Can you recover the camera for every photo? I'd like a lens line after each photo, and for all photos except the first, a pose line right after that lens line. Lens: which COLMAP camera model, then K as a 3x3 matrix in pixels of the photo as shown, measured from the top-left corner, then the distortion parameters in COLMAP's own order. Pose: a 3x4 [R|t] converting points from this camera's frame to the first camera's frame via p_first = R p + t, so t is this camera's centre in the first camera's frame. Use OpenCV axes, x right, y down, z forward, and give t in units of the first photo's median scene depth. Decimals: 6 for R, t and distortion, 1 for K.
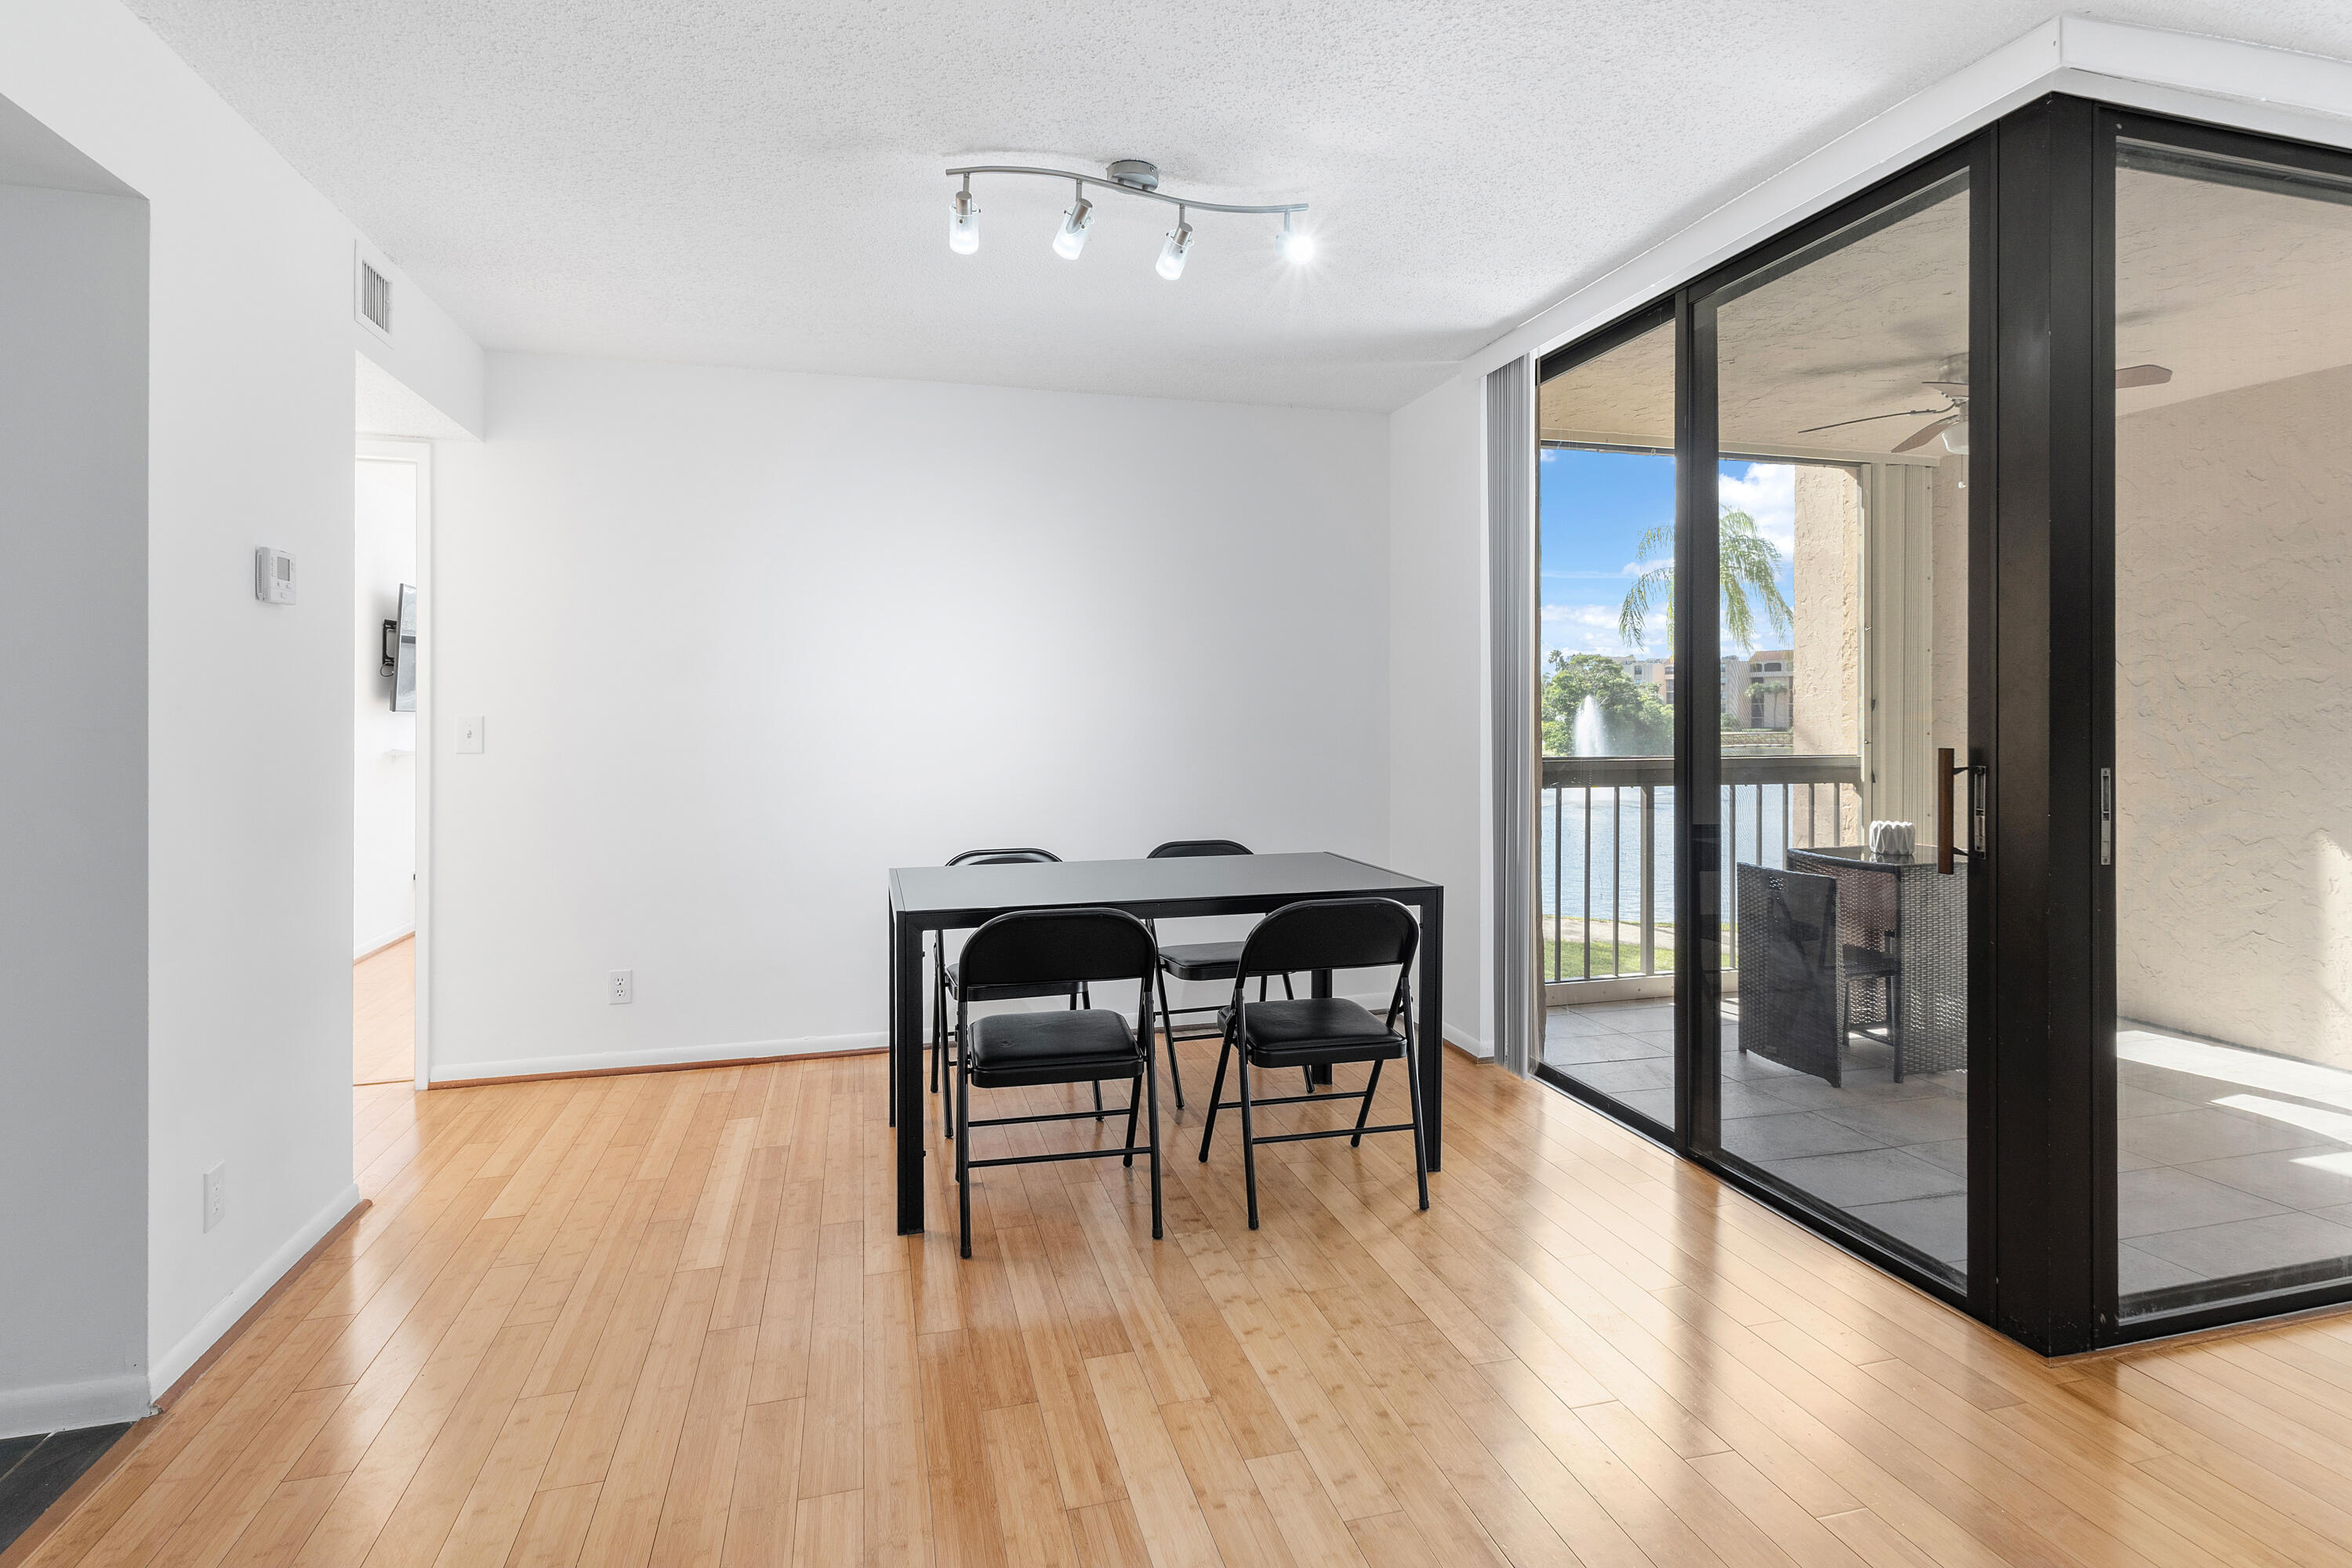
lens RADIAL K [[1170.9, 0, 1190.5], [0, 1170.9, 713.0], [0, 0, 1]] dist [0.001059, 0.000142]
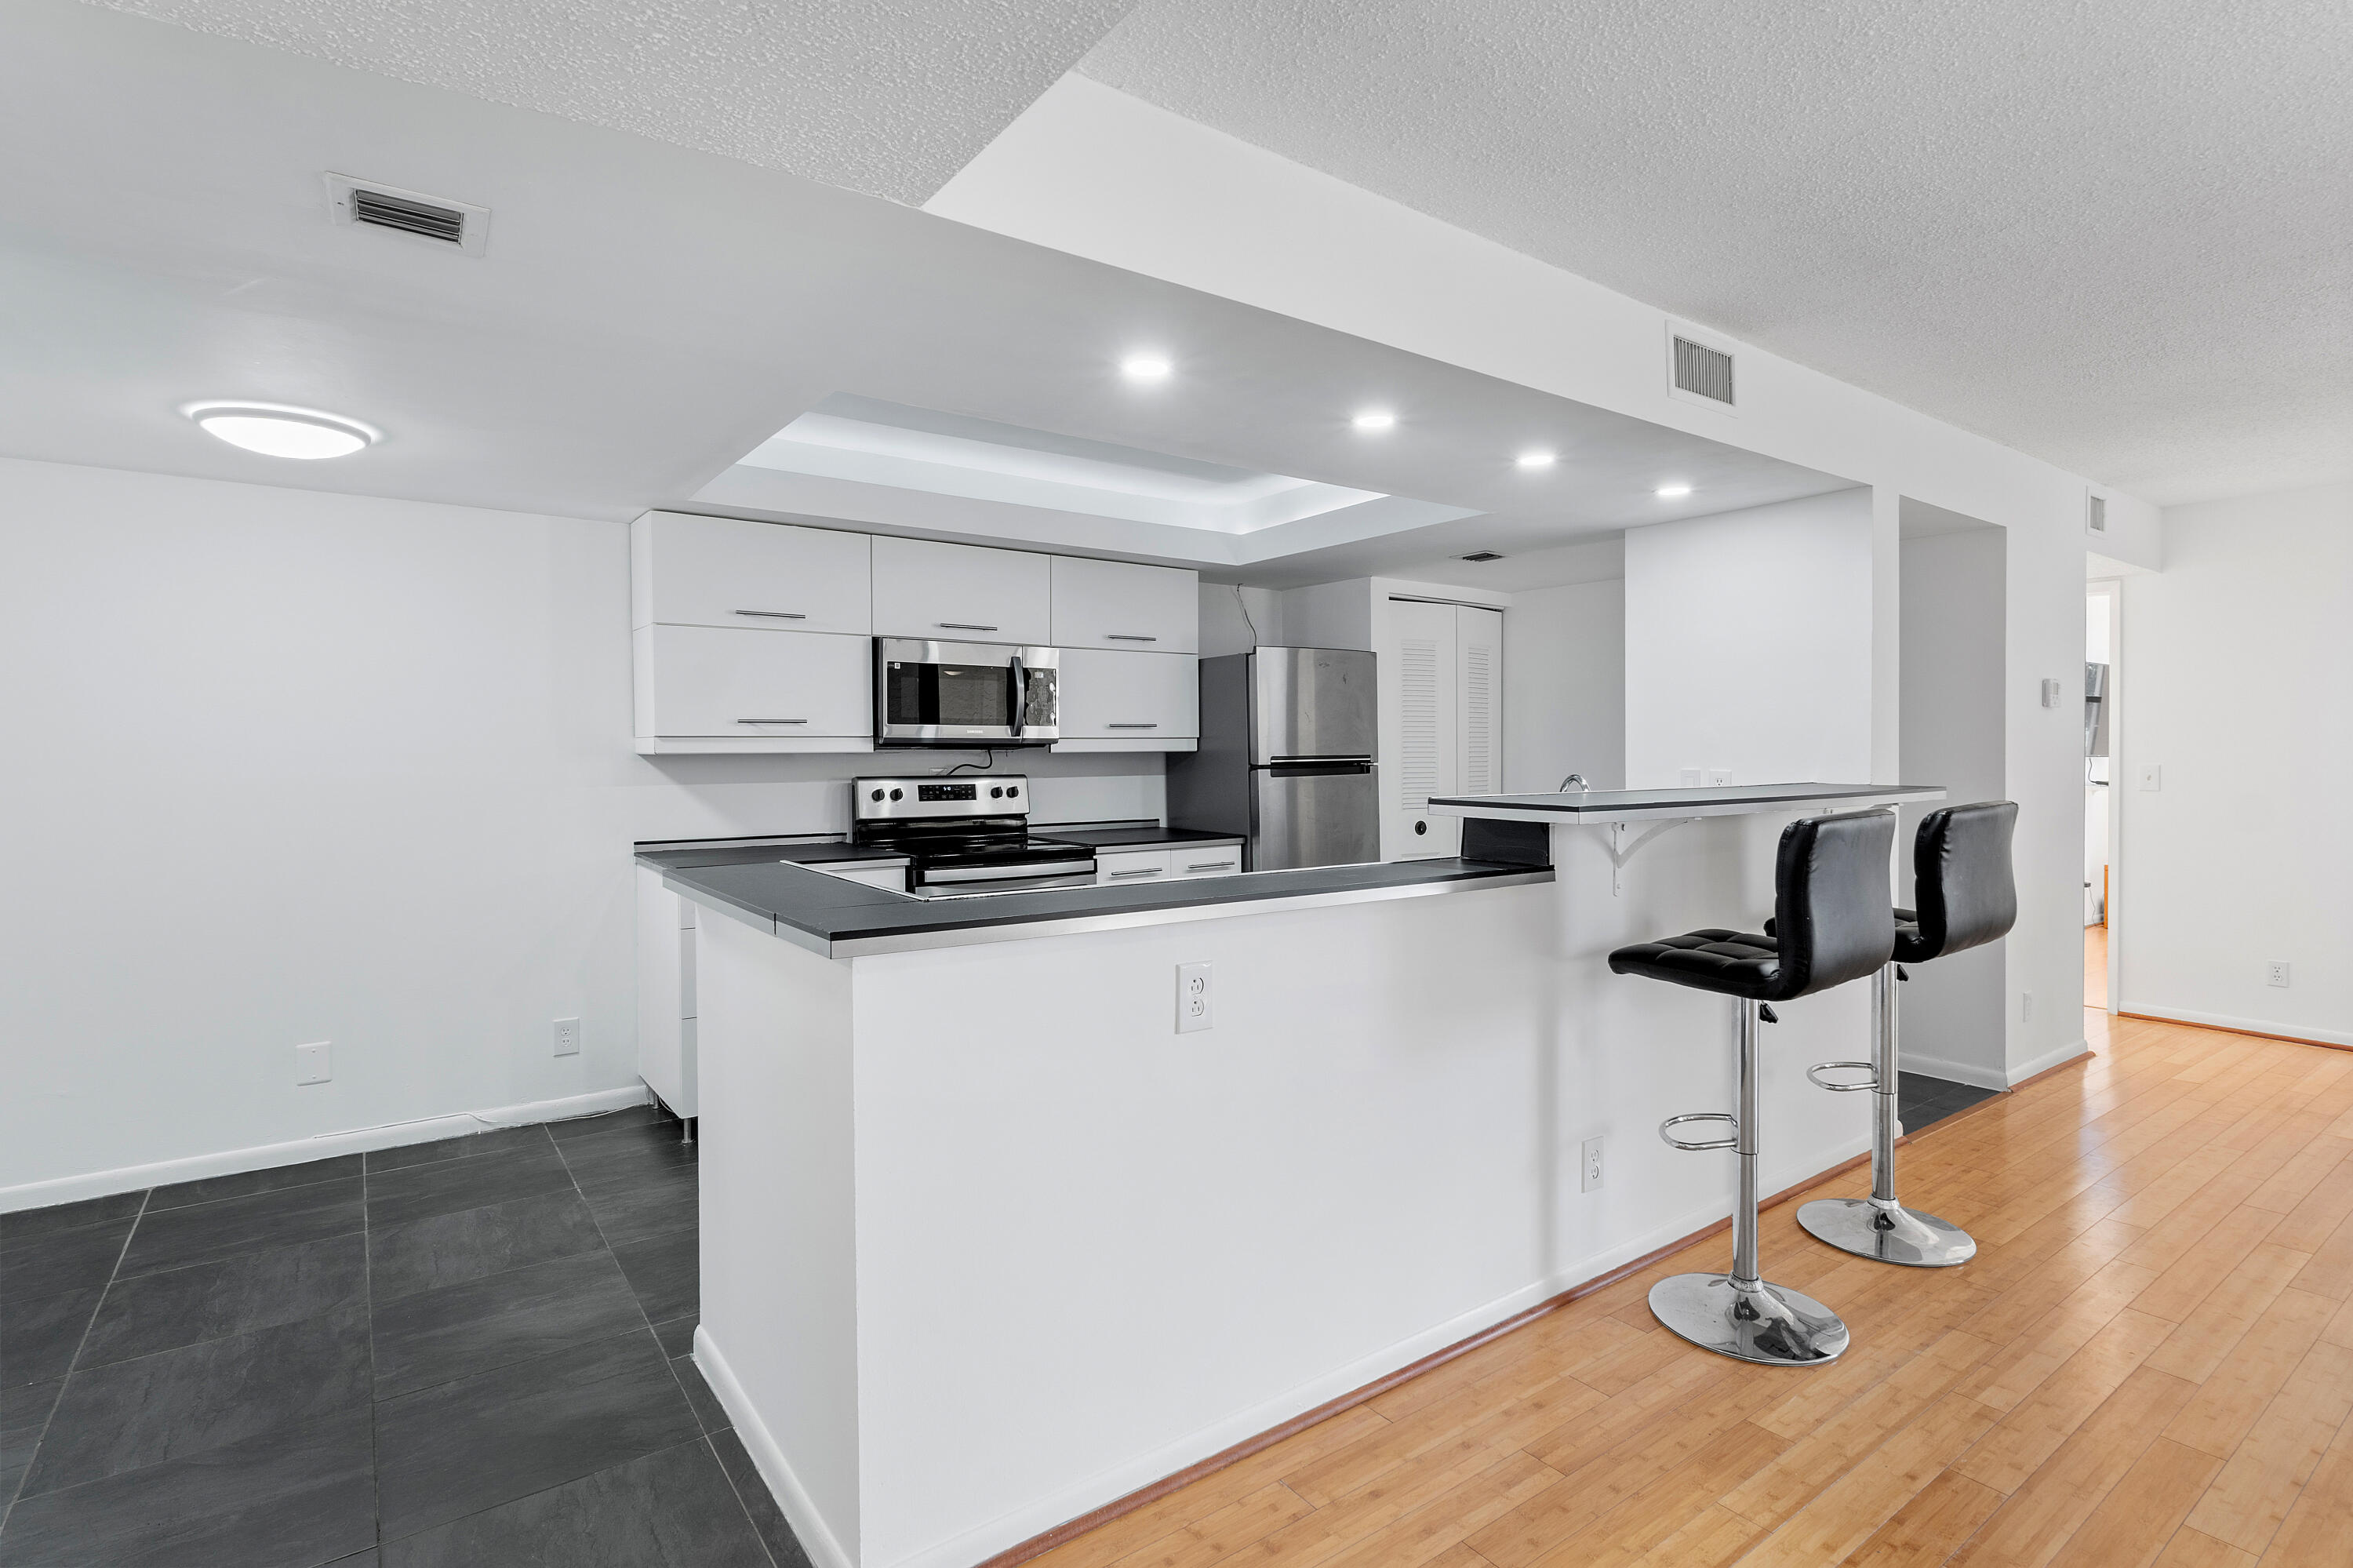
lens RADIAL K [[1135.8, 0, 1201.5], [0, 1135.8, 754.1], [0, 0, 1]] dist [-0.000980, 0.000178]
pose [[0.351833, 0.005123, -0.936049, 0.279822], [0.001116, 0.999982, 0.005893, -0.019587], [0.936062, -0.003118, 0.351821, -0.578597]]
